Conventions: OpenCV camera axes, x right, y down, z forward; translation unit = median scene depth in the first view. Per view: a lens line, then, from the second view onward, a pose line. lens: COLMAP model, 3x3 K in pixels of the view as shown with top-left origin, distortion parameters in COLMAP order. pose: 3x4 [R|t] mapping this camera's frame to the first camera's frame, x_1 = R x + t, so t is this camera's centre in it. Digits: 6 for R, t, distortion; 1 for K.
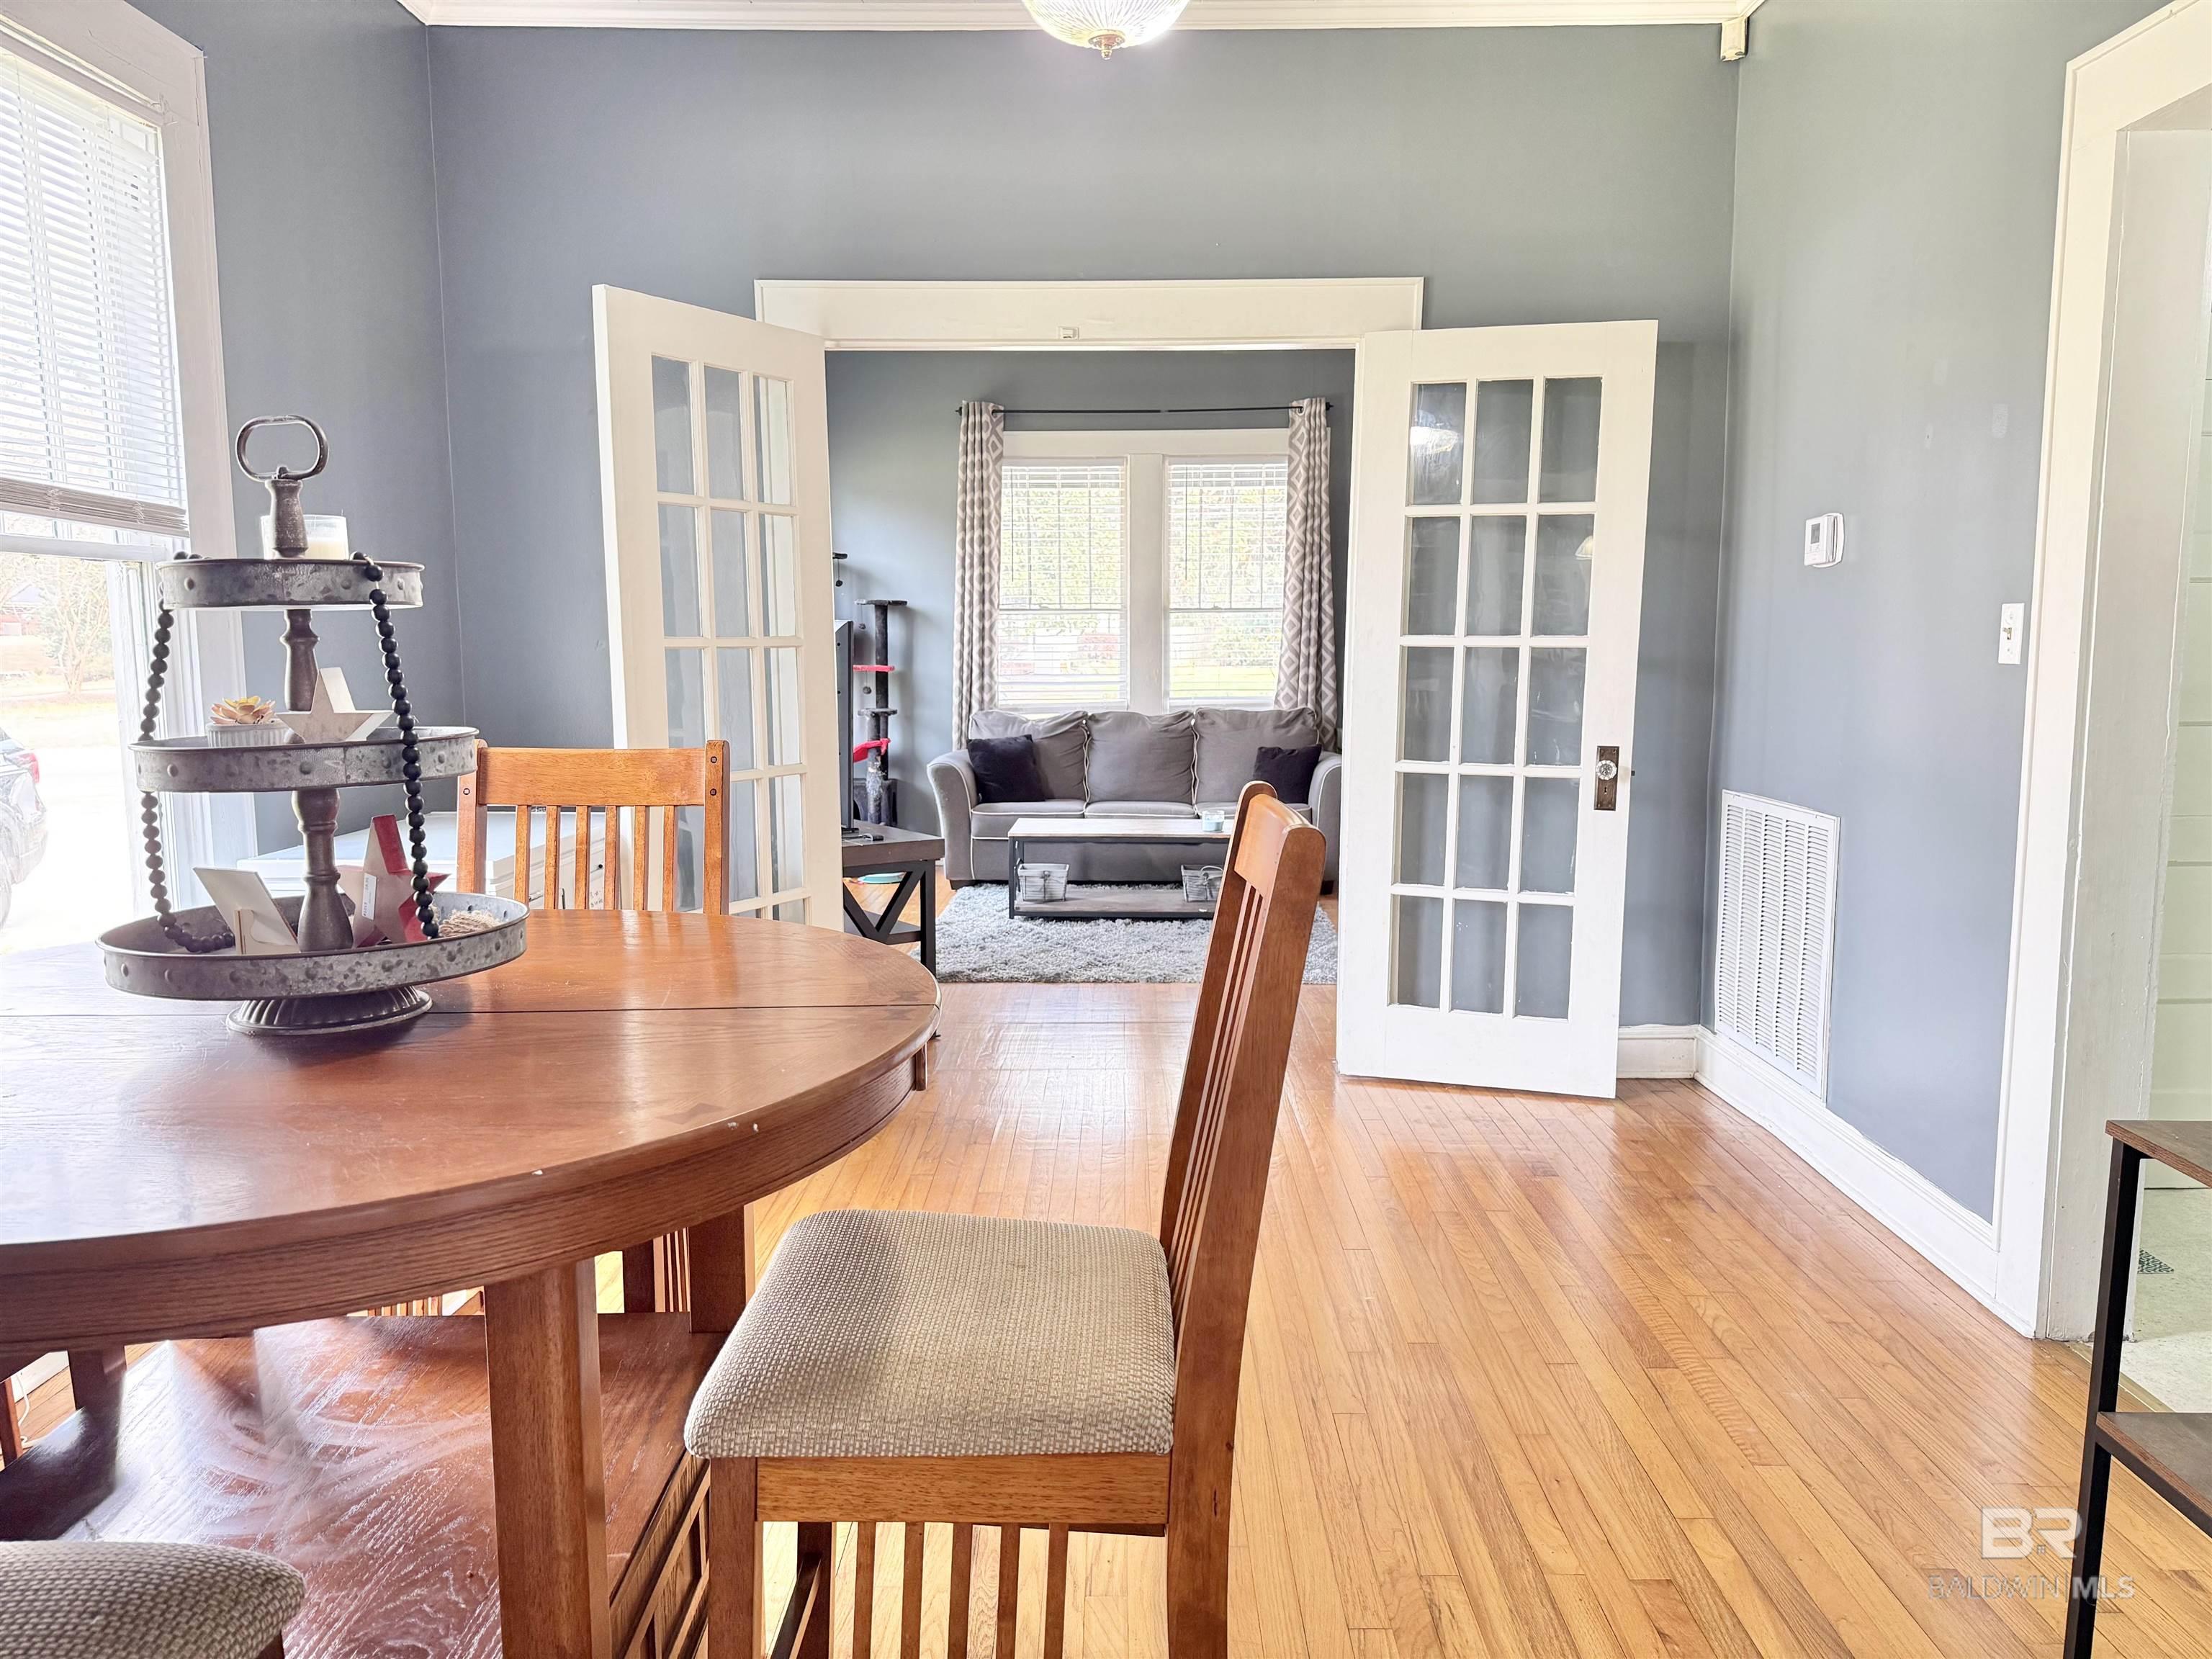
lens RADIAL K [[1517.1, 0, 1112.3], [0, 1517.1, 838.4], [0, 0, 1]] dist [0.062947, -0.002266]
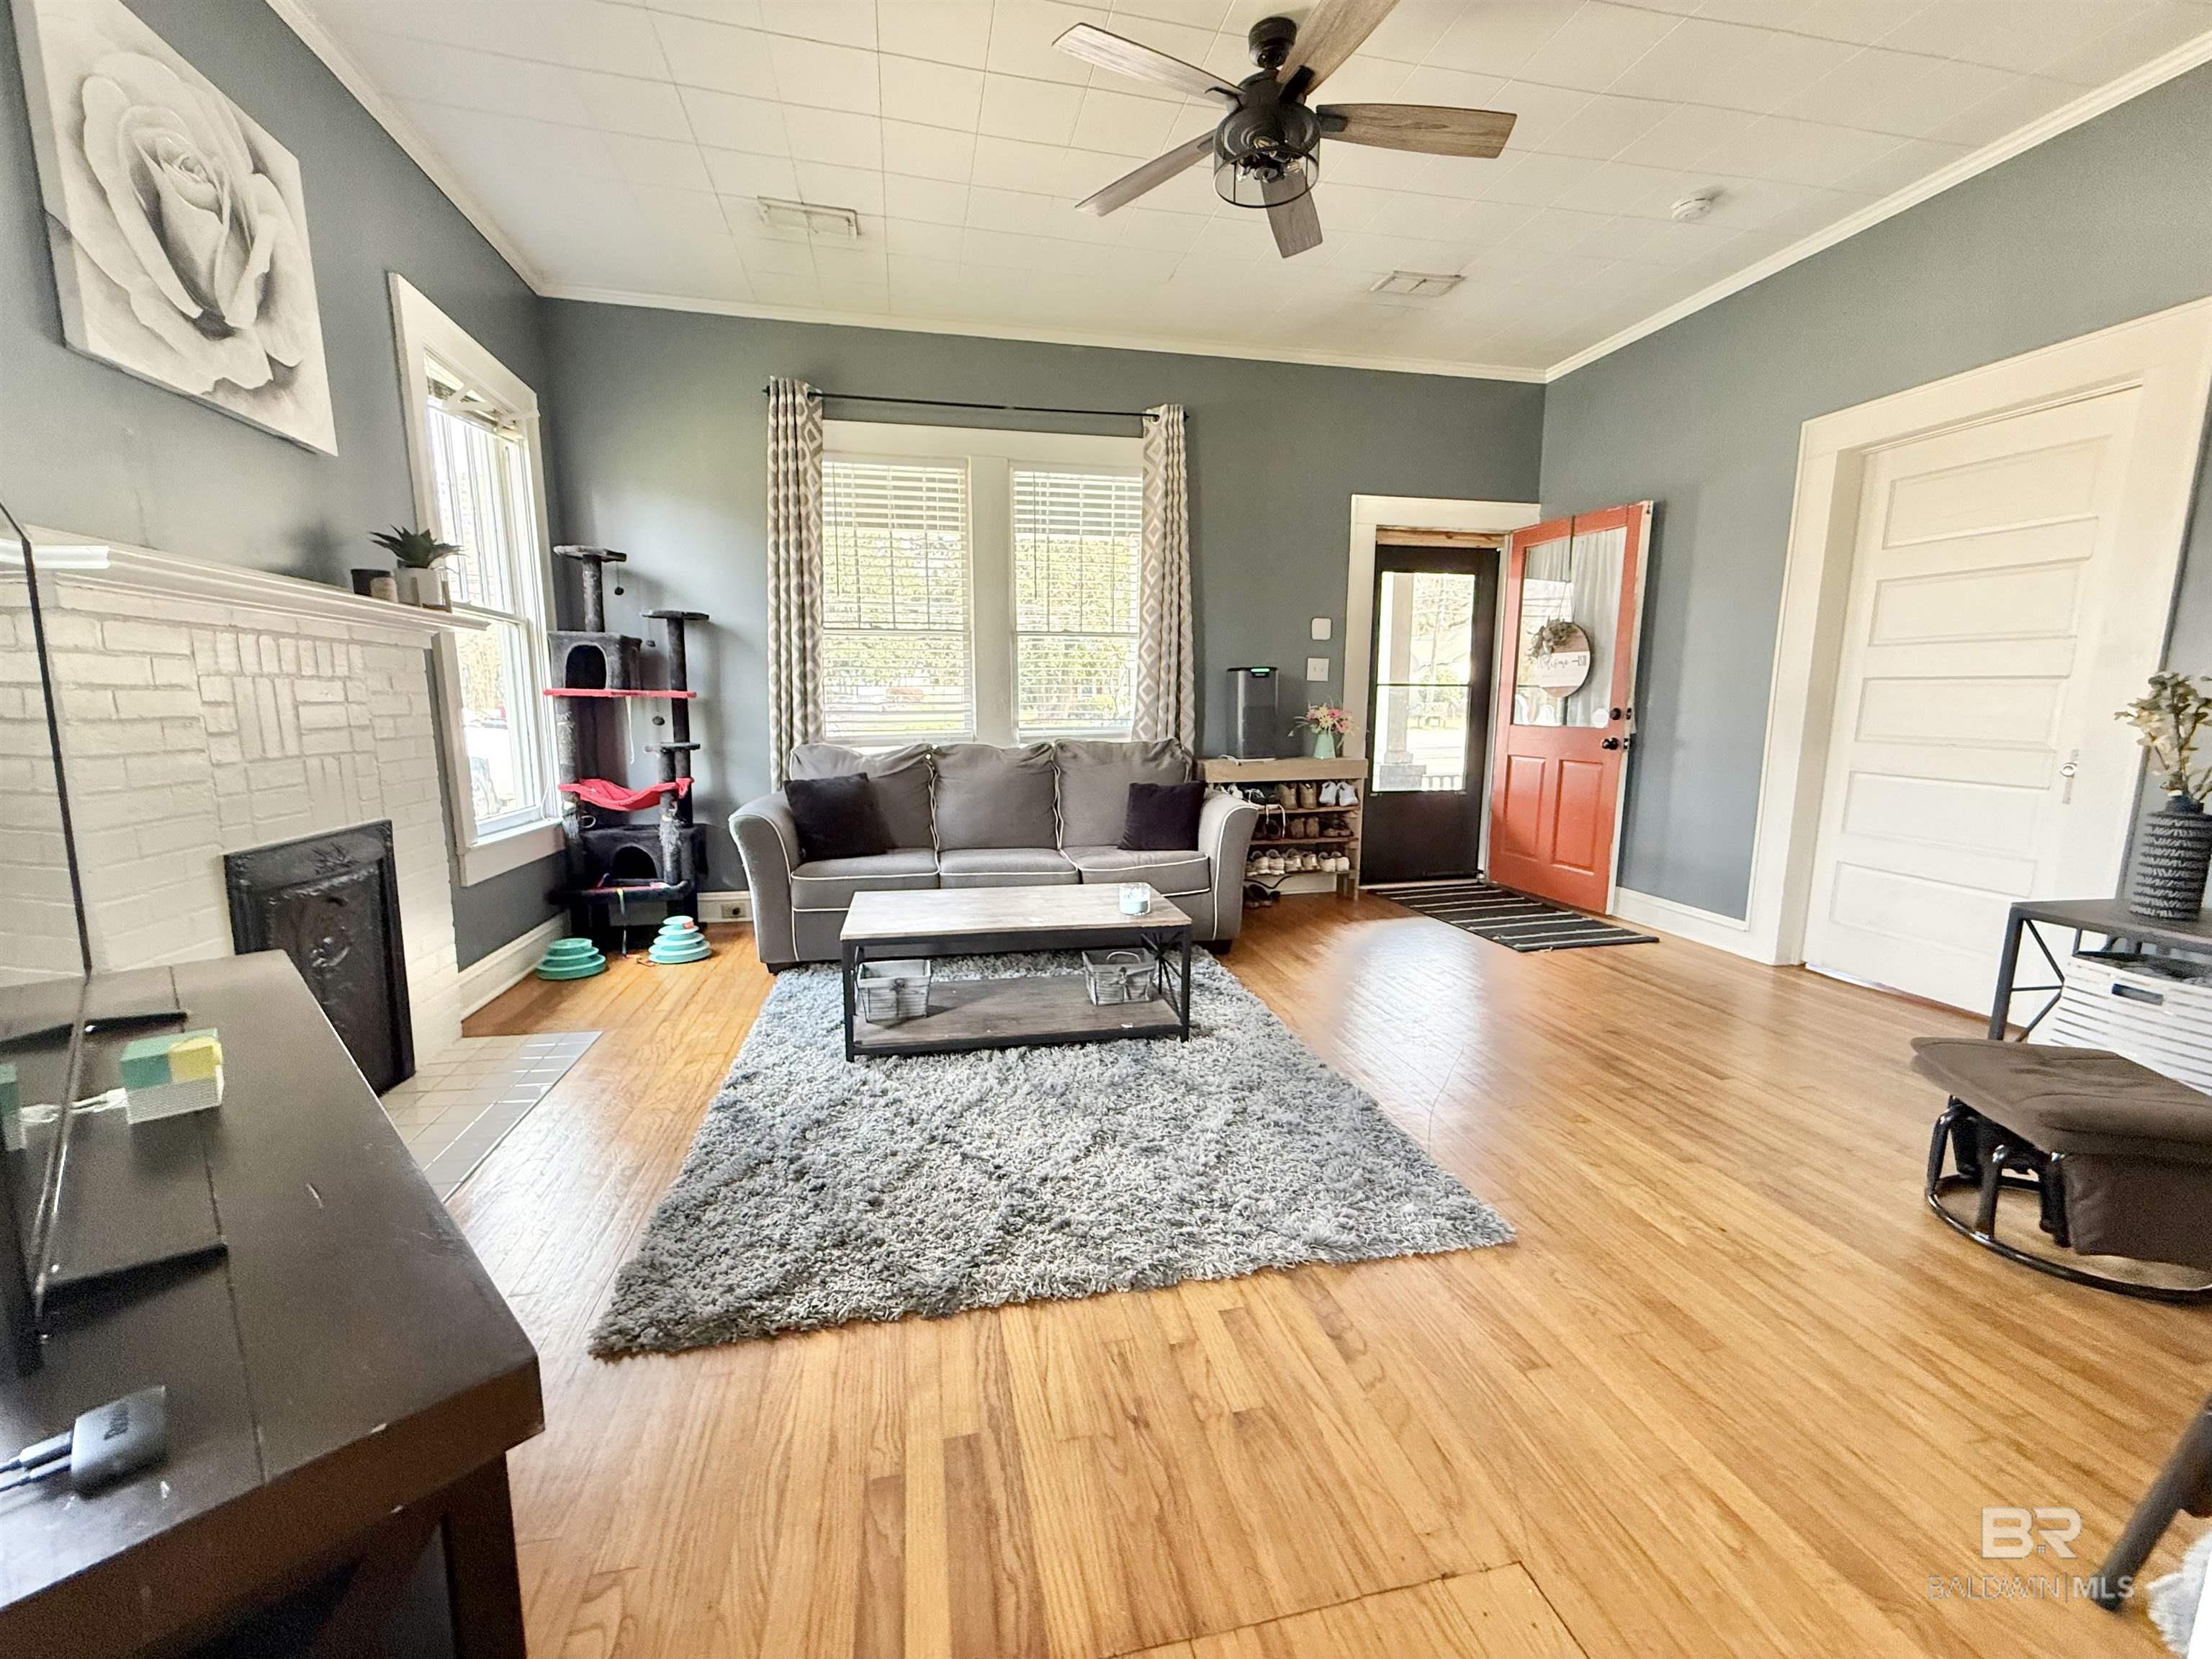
lens RADIAL K [[882.9, 0, 1106.7], [0, 882.9, 830.2], [0, 0, 1]] dist [0.000194, -0.000590]
pose [[0.975460, -0.028243, 0.218358, -0.030436], [0.023106, 0.999394, 0.026046, -0.044906], [-0.218961, -0.020361, 0.975521, 0.477065]]
